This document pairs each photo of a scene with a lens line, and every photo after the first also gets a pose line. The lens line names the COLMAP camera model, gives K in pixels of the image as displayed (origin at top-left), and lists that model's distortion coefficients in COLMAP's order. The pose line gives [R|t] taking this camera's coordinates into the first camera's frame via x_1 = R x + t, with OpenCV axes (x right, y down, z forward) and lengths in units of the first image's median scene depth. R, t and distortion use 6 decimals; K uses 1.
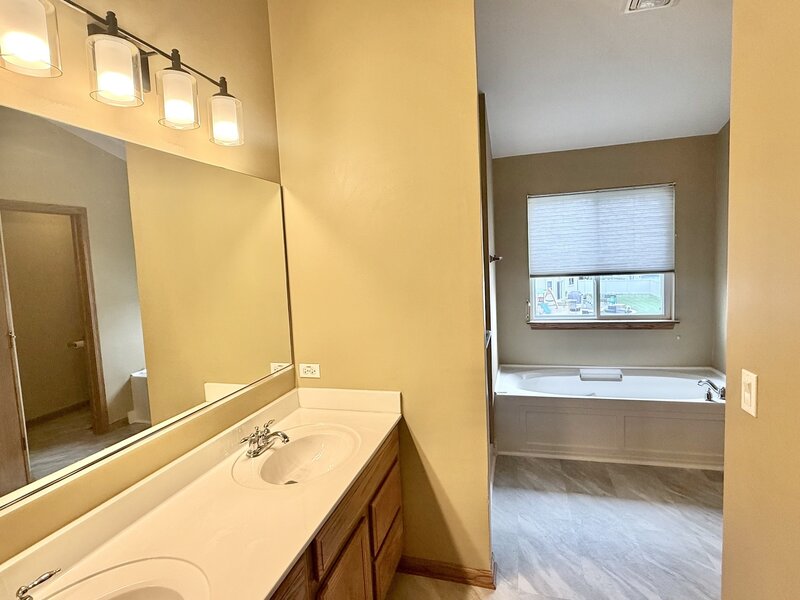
lens RADIAL K [[421.6, 0, 400.0], [0, 421.6, 300.0], [0, 0, 1]] dist [0.002772, 0.000419]
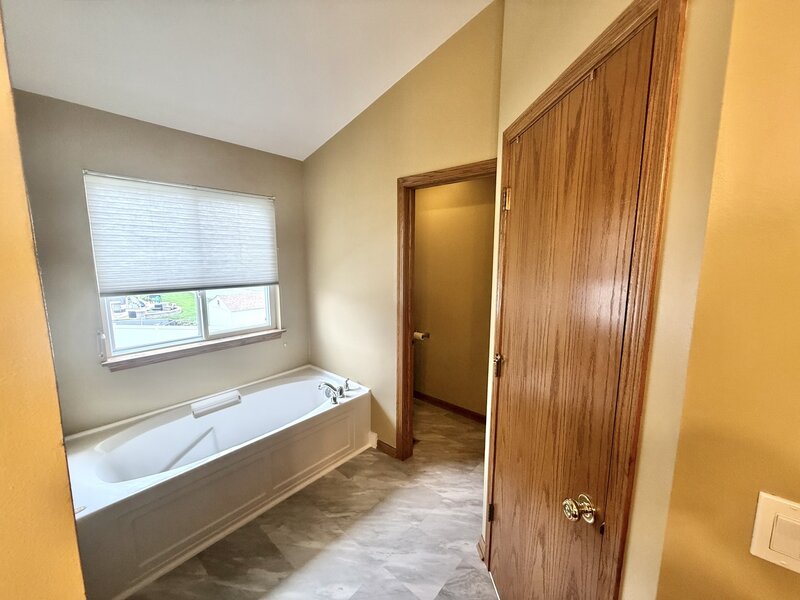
lens RADIAL K [[319.8, 0, 400.0], [0, 319.8, 300.0], [0, 0, 1]] dist [-0.001184, -0.000138]
pose [[0.435869, -0.072502, 0.897085, 0.064753], [0.062265, 0.996791, 0.050307, -0.046937], [-0.897854, 0.033929, 0.438984, 0.374622]]
